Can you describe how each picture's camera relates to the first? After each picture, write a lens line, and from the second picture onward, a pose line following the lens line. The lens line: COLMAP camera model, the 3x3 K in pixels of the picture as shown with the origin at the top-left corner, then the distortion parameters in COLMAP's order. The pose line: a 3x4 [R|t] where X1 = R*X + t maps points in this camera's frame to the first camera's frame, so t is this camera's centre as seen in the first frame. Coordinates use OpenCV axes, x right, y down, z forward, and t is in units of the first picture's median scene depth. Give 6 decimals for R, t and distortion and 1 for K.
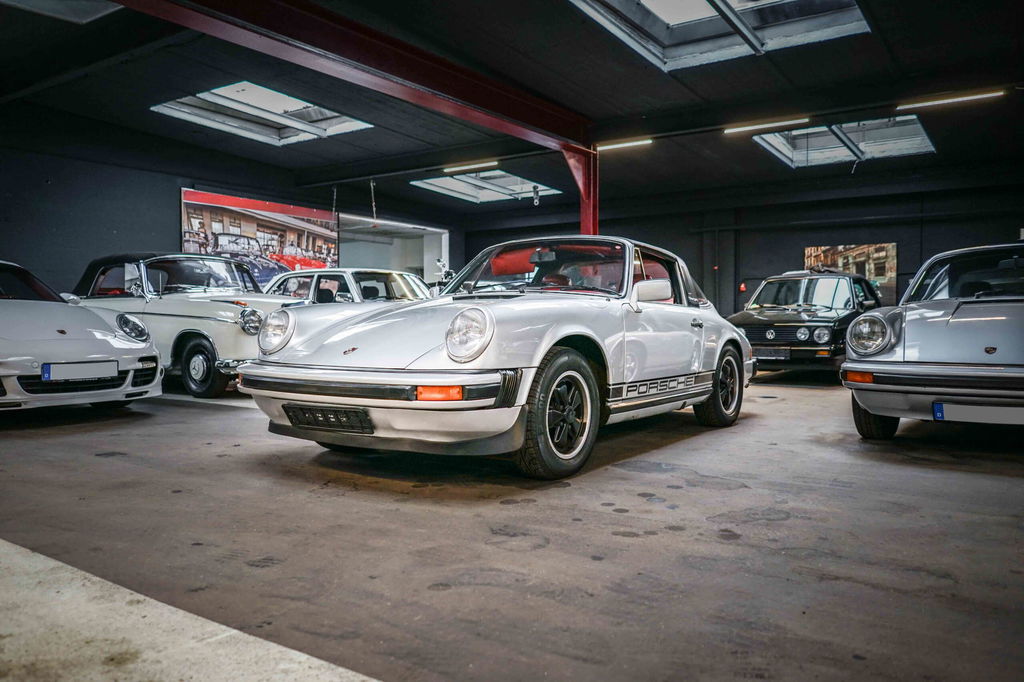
lens RADIAL K [[797.3, 0, 512.0], [0, 797.3, 341.0], [0, 0, 1]] dist [-0.011520, -0.000849]
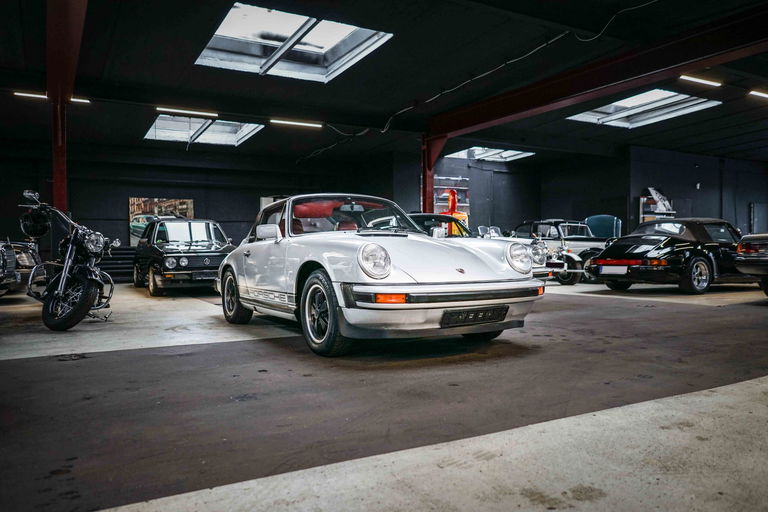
lens RADIAL K [[598.0, 0, 384.0], [0, 598.0, 256.0], [0, 0, 1]] dist [-0.011520, -0.000849]
pose [[0.437813, -0.011075, 0.898998, -0.463900], [0.028927, 0.999580, -0.001773, -0.006167], [-0.898601, 0.026781, 0.437949, 0.234081]]
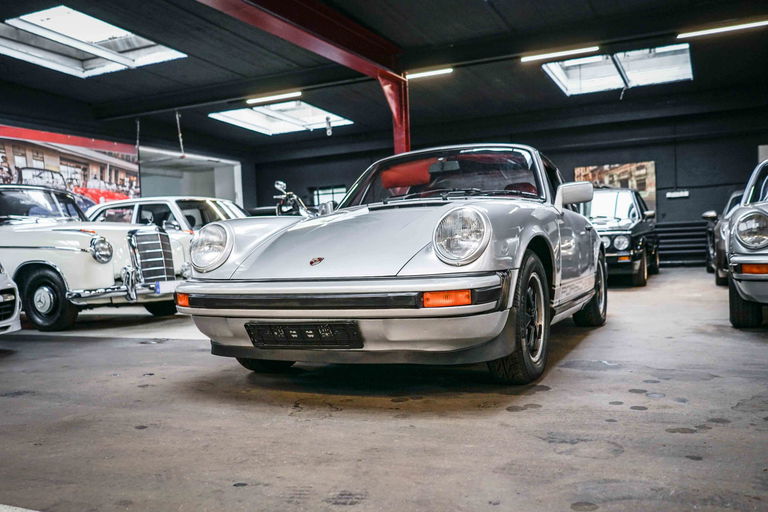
lens RADIAL K [[718.7, 0, 376.3], [0, 718.7, 280.8], [0, 0, 1]] dist [-0.015715, 0.005427]
pose [[0.985737, -0.050165, 0.160641, -0.102719], [0.047248, 0.998642, 0.021931, 0.007585], [-0.161523, -0.014028, 0.986769, 0.061921]]
